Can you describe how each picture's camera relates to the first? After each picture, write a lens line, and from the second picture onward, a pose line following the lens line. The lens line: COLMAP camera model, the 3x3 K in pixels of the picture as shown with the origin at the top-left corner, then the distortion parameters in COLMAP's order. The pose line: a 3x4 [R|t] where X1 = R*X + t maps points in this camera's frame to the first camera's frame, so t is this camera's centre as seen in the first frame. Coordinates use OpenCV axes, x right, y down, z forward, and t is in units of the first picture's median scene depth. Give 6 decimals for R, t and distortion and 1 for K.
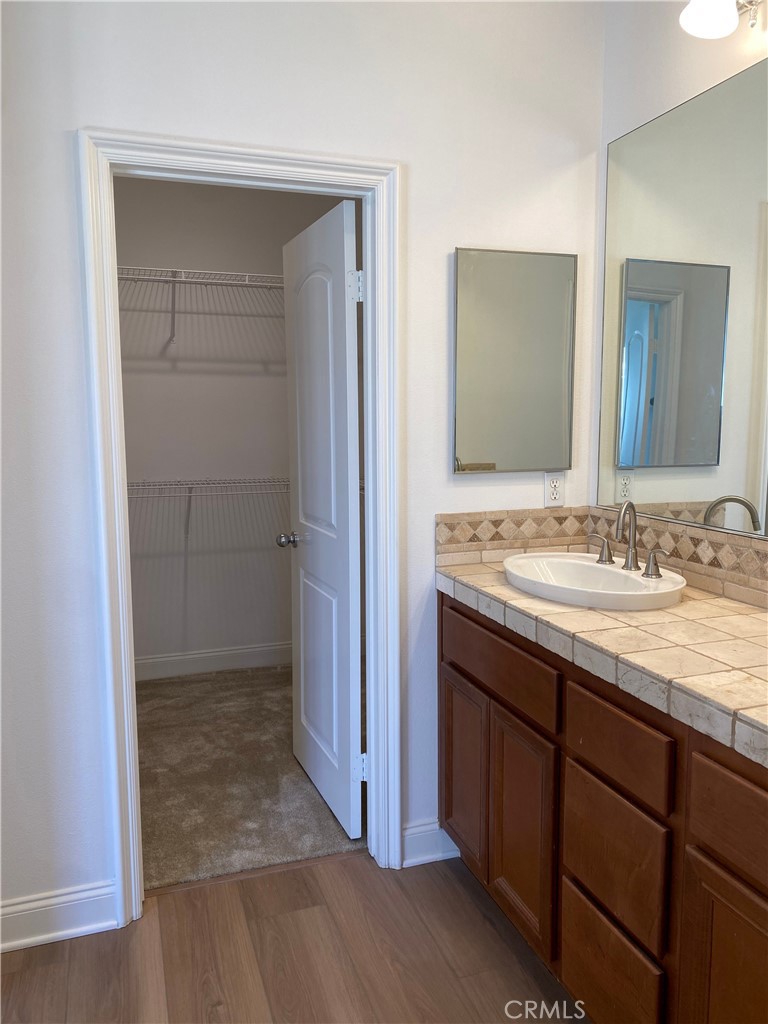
lens RADIAL K [[766.9, 0, 379.3], [0, 766.9, 519.0], [0, 0, 1]] dist [0.026150, -0.016409]
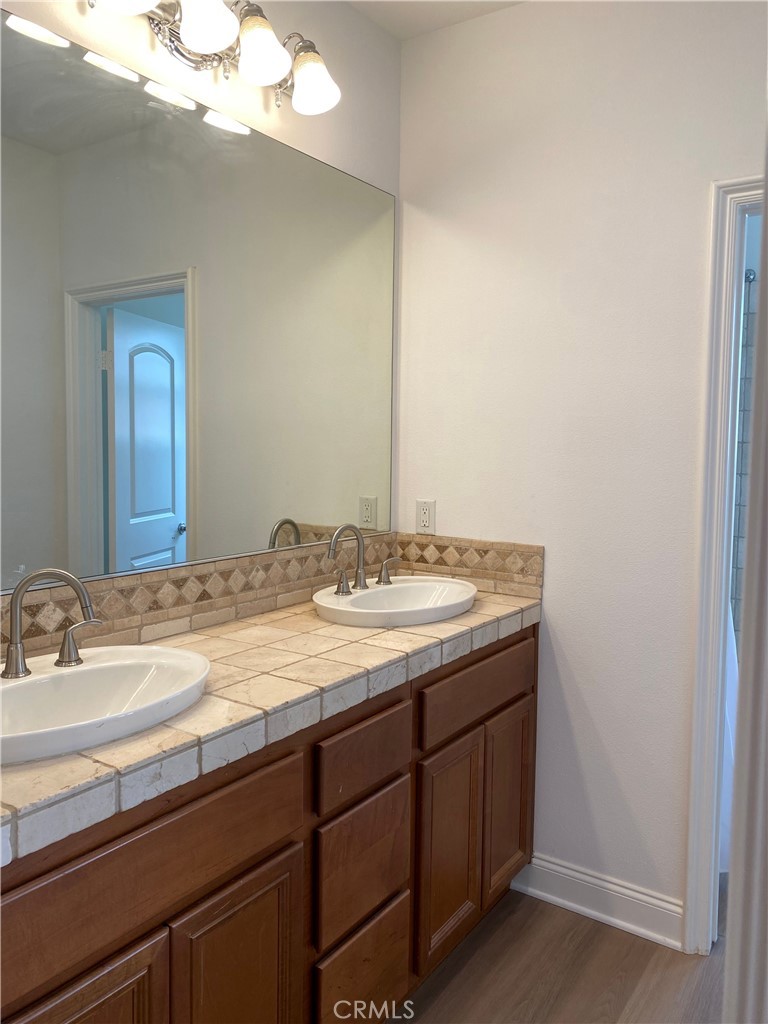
lens RADIAL K [[766.9, 0, 390.6], [0, 766.9, 501.5], [0, 0, 1]] dist [0.026150, -0.016409]
pose [[-0.600481, -0.063715, 0.797097, -0.520946], [0.098242, 0.983391, 0.152615, -0.203746], [-0.793582, 0.169951, -0.584247, 1.478960]]
